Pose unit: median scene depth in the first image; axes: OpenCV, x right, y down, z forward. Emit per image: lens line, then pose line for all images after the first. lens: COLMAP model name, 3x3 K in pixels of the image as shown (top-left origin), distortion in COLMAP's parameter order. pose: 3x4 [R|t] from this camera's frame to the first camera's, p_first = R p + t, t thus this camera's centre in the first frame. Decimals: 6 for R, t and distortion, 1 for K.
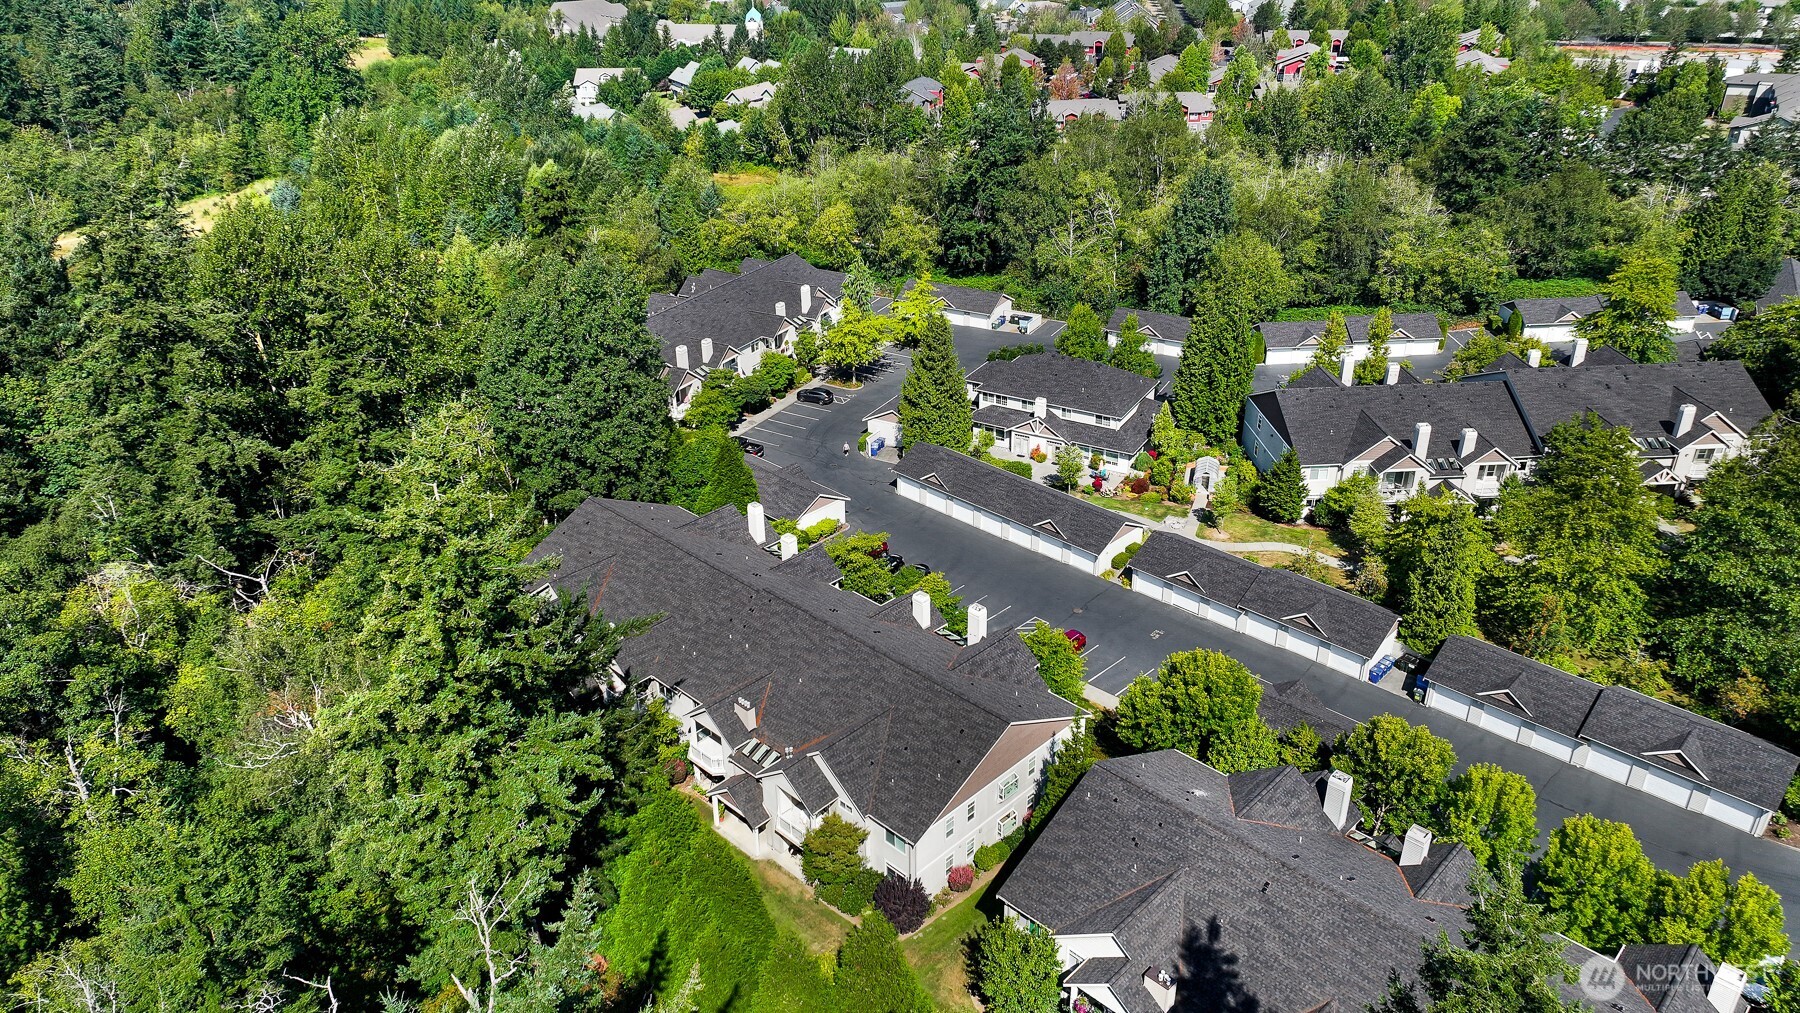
lens RADIAL K [[1295.7, 0, 902.6], [0, 1295.7, 500.0], [0, 0, 1]] dist [0.013549, 0.000841]
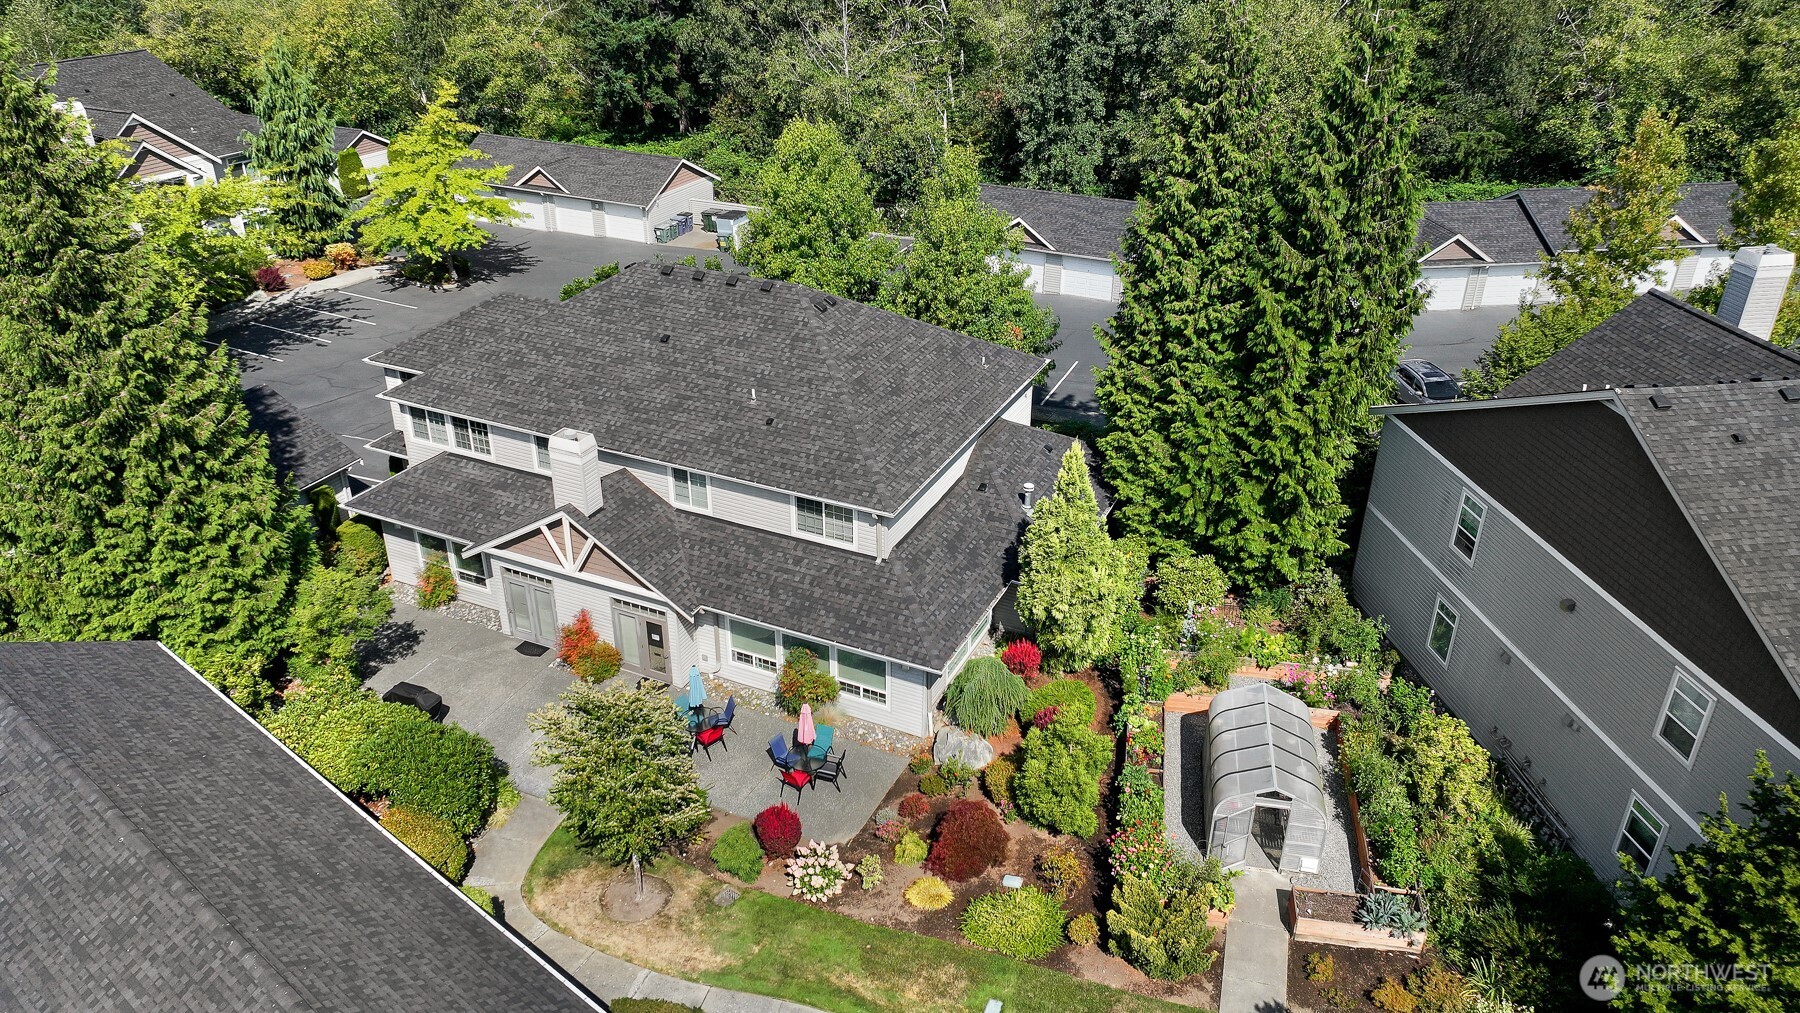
lens RADIAL K [[1295.7, 0, 896.6], [0, 1295.7, 510.3], [0, 0, 1]] dist [0.013549, 0.000841]
pose [[0.997222, -0.018166, 0.072233, 0.147812], [0.016927, 0.999699, 0.017739, -0.066062], [-0.072534, -0.016467, 0.997230, 0.739078]]
